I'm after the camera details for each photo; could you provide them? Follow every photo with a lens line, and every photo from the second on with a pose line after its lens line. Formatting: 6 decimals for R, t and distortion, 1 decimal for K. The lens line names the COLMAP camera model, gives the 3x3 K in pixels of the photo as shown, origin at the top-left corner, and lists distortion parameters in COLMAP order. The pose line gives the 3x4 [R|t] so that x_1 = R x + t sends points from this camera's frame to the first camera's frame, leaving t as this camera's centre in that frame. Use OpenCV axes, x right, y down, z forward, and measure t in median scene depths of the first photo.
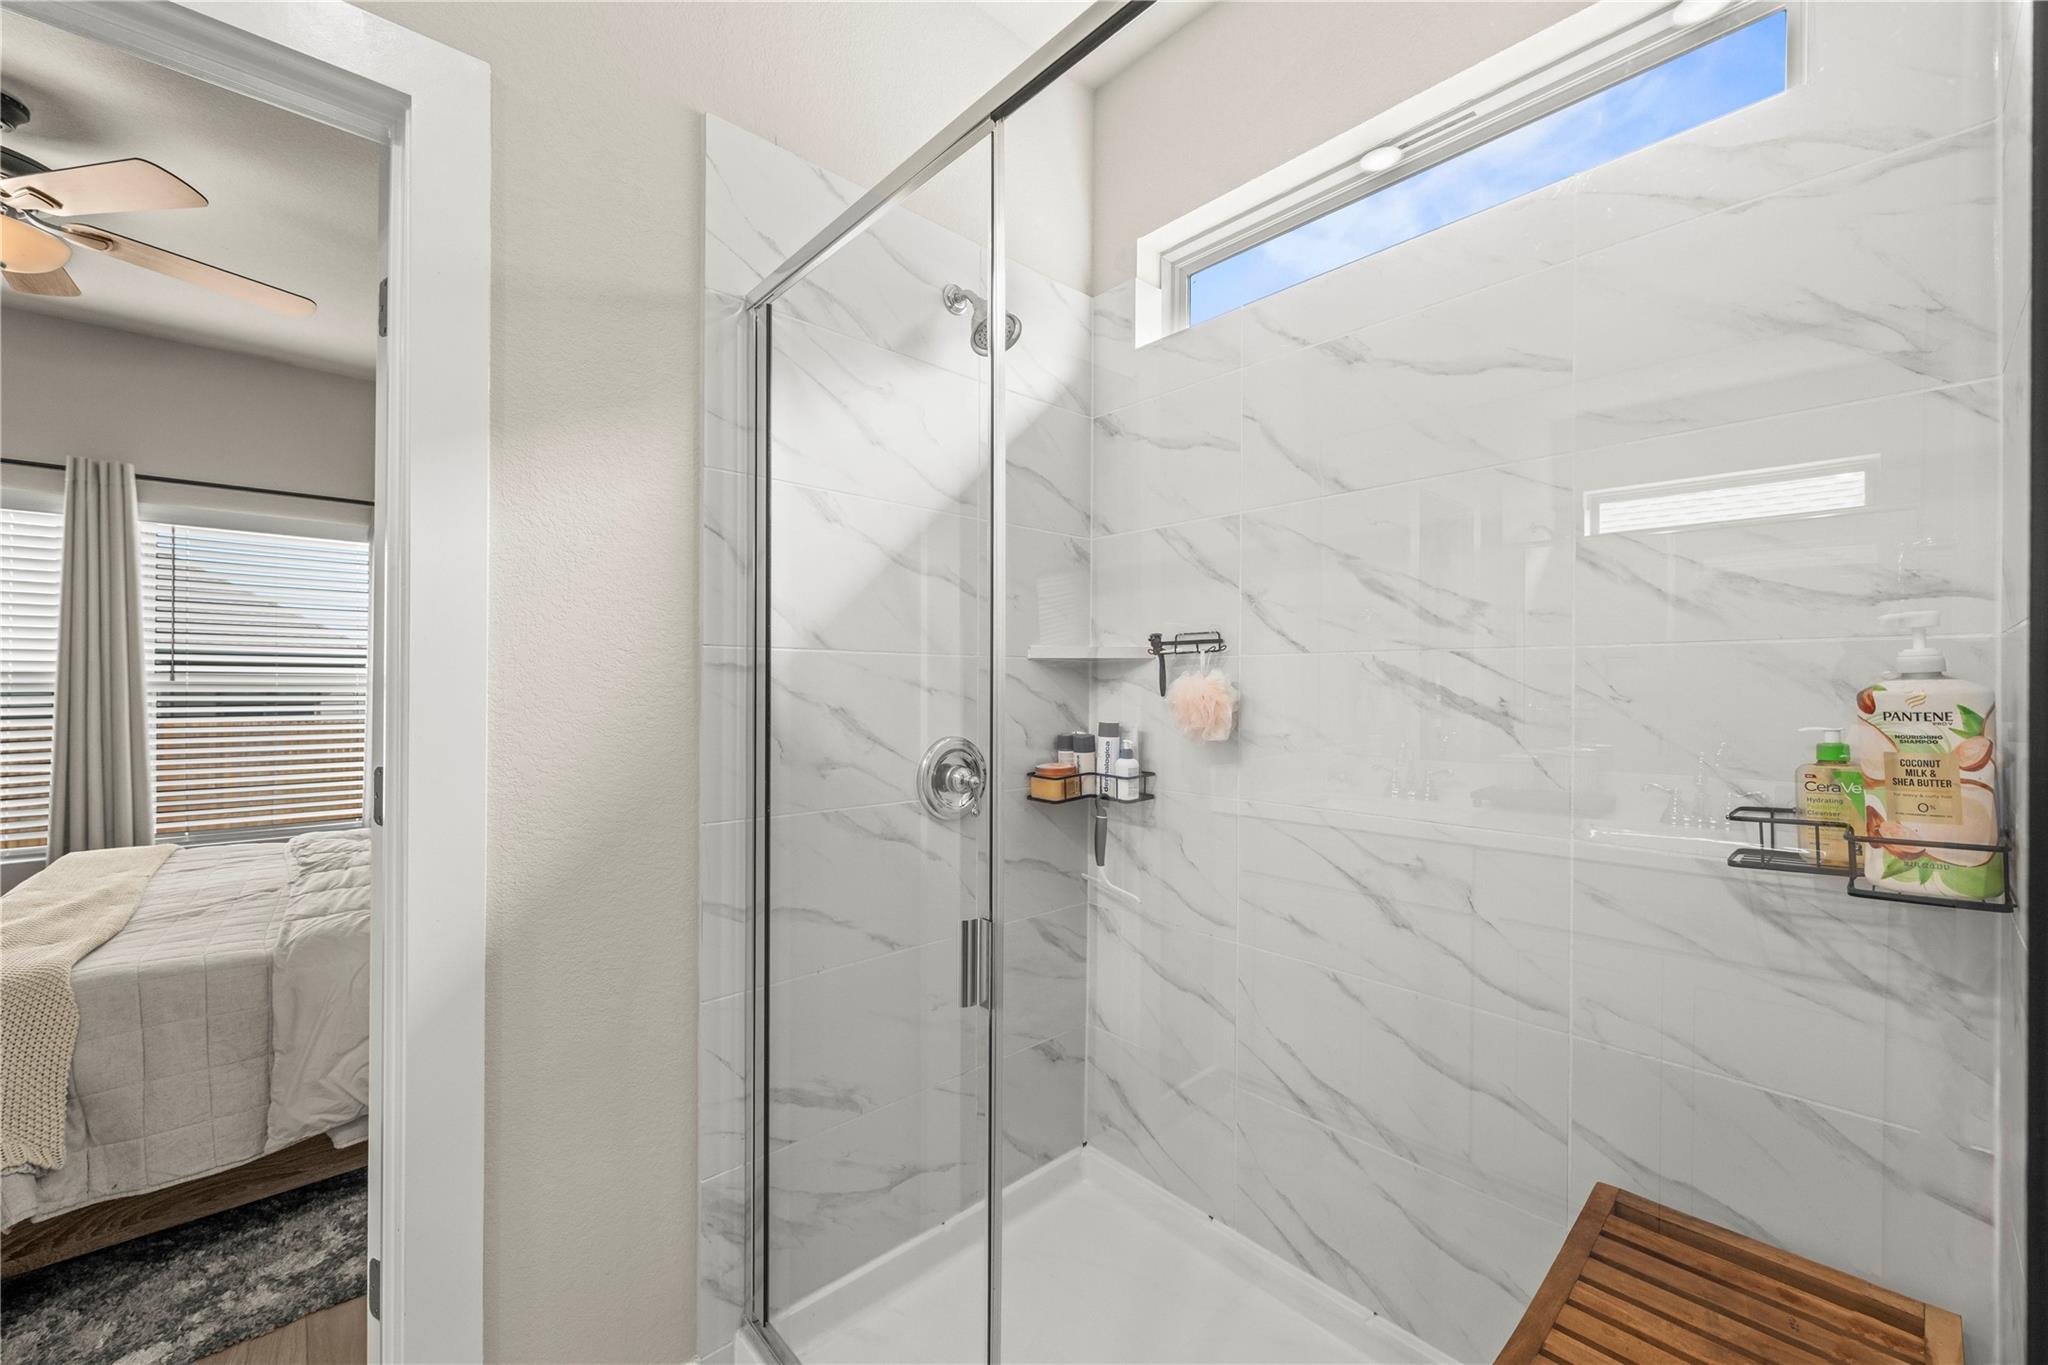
lens RADIAL K [[809.3, 0, 1045.1], [0, 809.3, 687.6], [0, 0, 1]] dist [-0.001598, -0.000670]
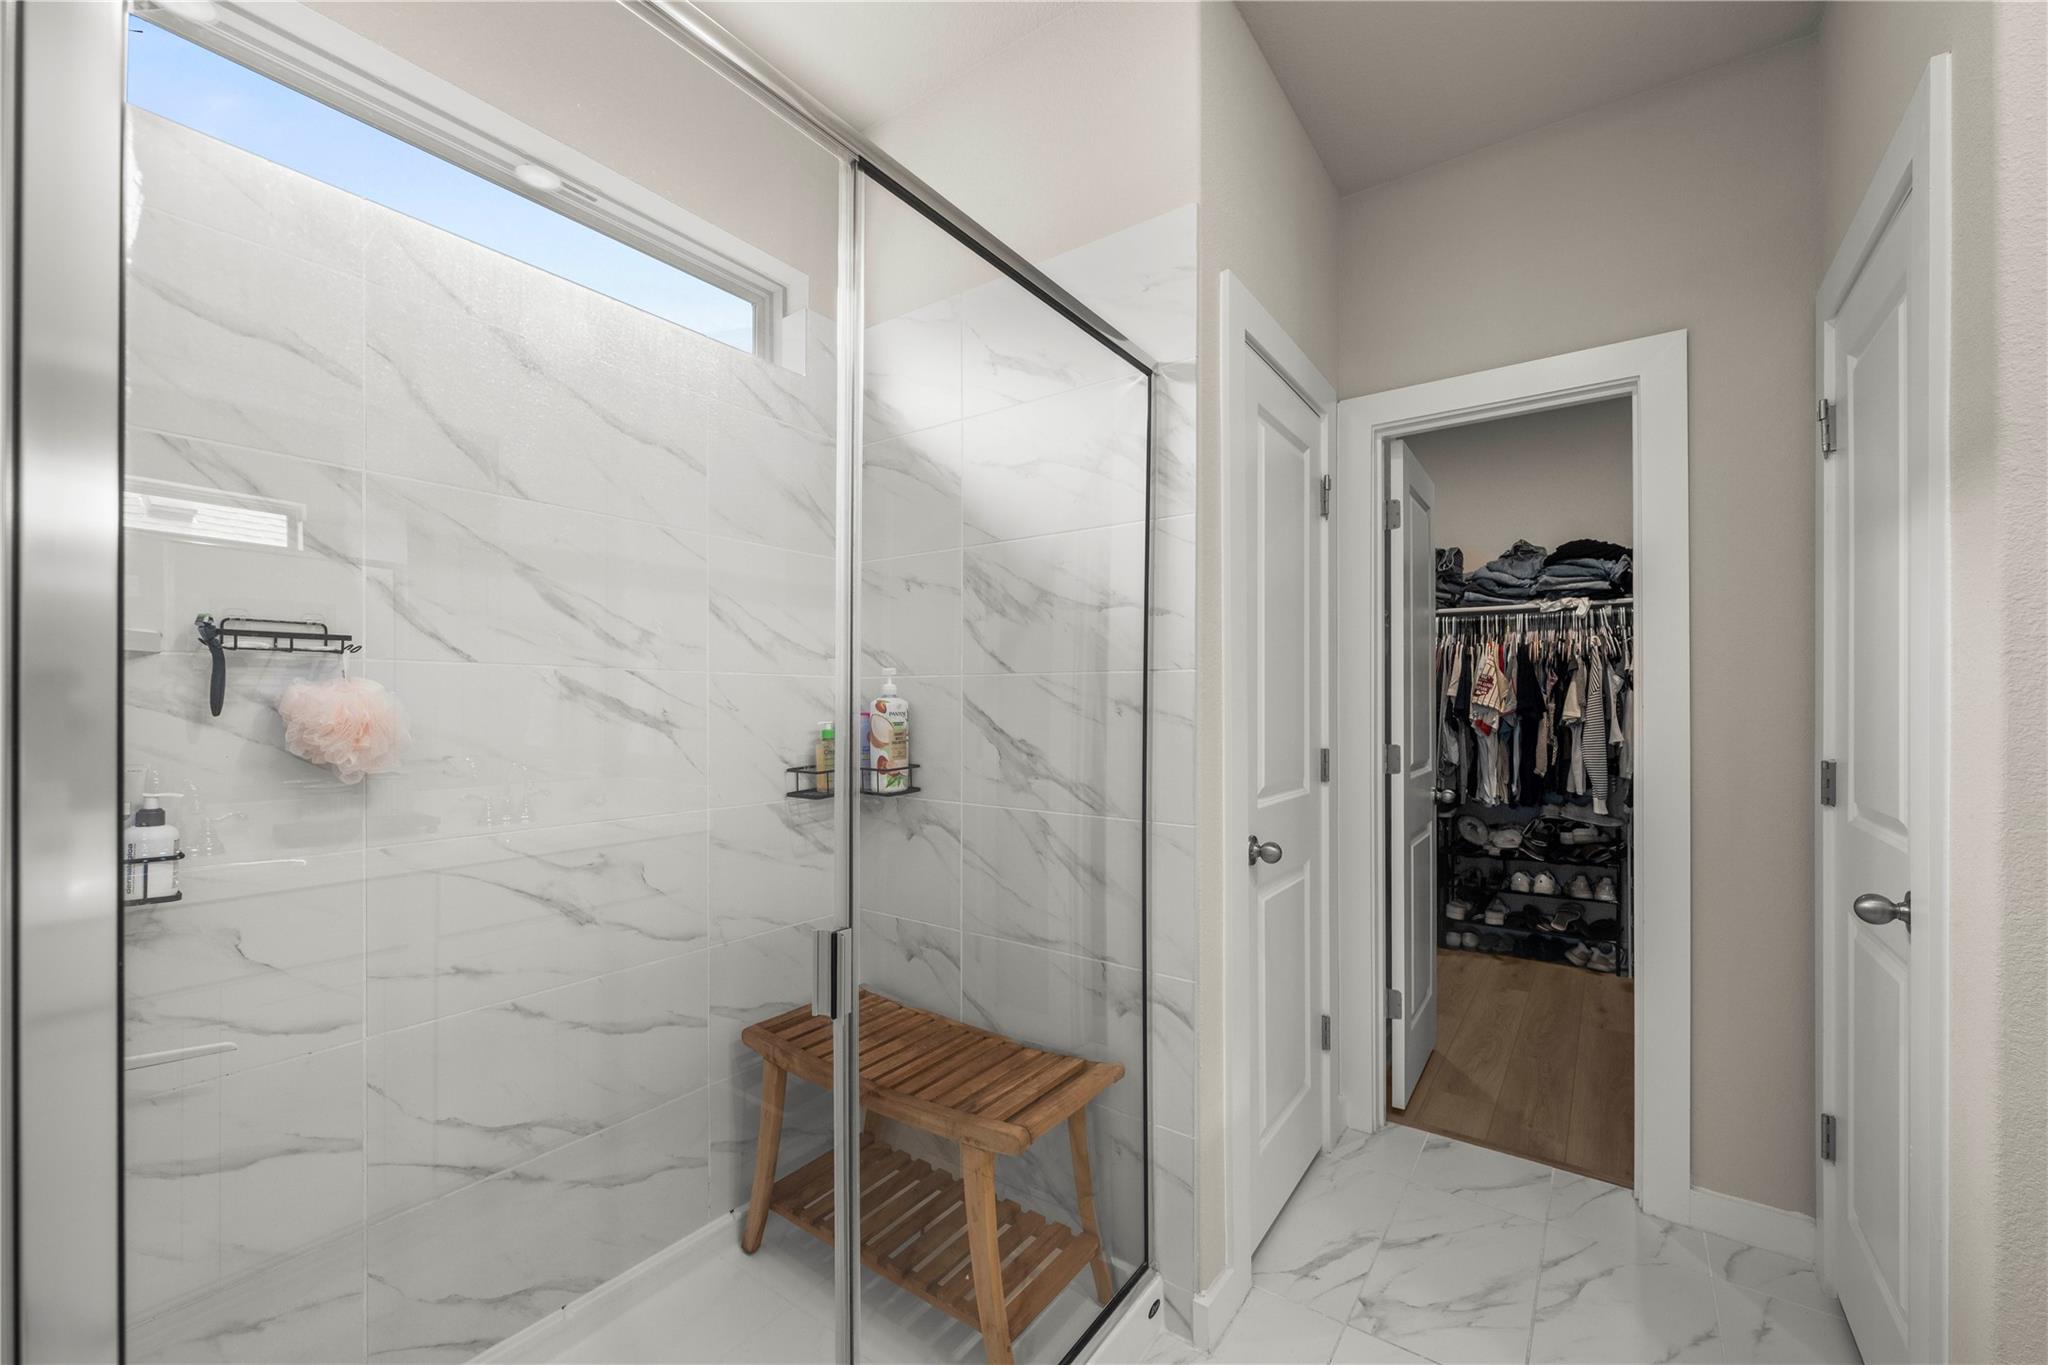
lens RADIAL K [[809.3, 0, 1013.0], [0, 809.3, 688.9], [0, 0, 1]] dist [-0.001598, -0.000670]
pose [[-0.179171, 0.003483, 0.983812, -0.728631], [-0.007371, 0.999961, -0.004883, -0.015868], [-0.983790, -0.008127, -0.179138, 0.639563]]
